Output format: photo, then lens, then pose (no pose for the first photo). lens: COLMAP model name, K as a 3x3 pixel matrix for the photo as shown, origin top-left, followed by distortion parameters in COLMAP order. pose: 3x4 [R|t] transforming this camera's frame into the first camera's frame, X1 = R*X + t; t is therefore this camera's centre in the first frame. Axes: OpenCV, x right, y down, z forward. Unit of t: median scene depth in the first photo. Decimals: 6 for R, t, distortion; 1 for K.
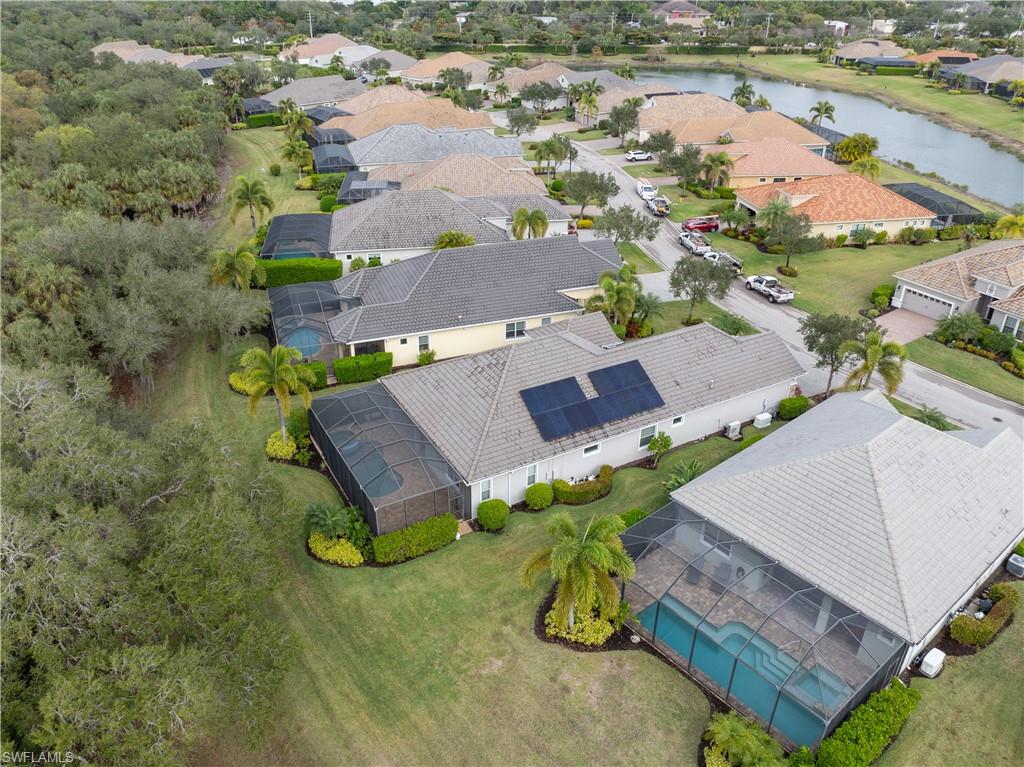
lens RADIAL K [[760.5, 0, 491.7], [0, 760.5, 382.5], [0, 0, 1]] dist [-0.033114, -0.002191]
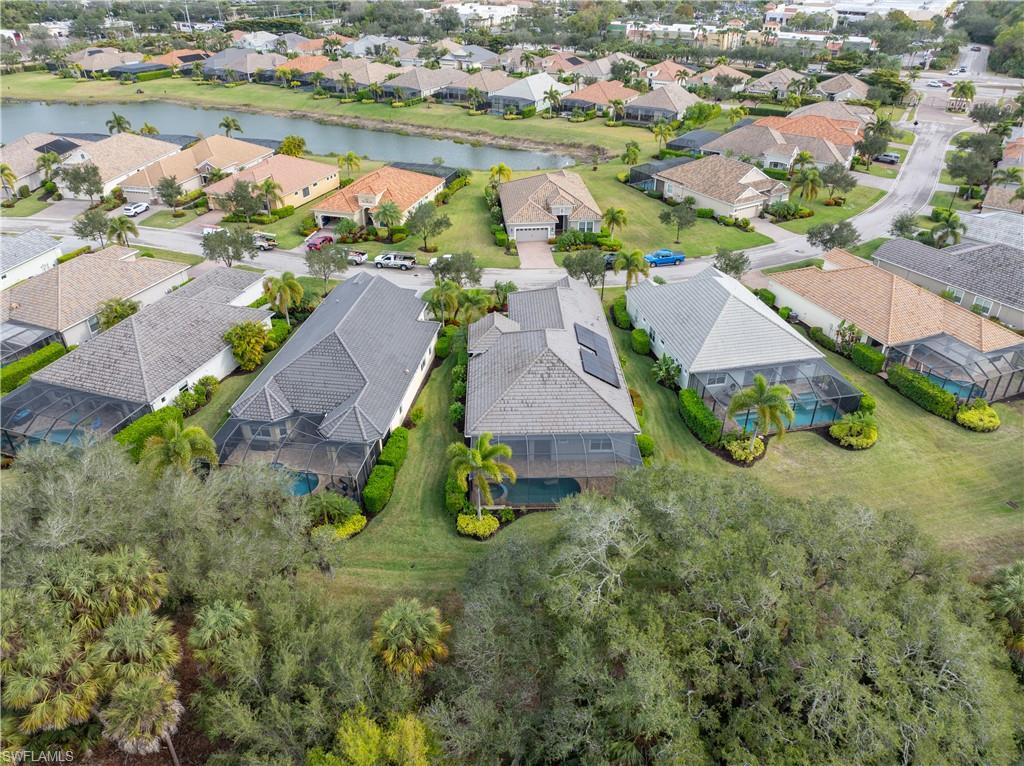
lens RADIAL K [[735.0, 0, 512.0], [0, 735.0, 366.2], [0, 0, 1]] dist [-0.036066, -0.000554]
pose [[0.453861, -0.446229, 0.771291, -0.916229], [0.434799, 0.866440, 0.245422, -0.331328], [-0.777792, 0.223969, 0.587263, 0.286477]]
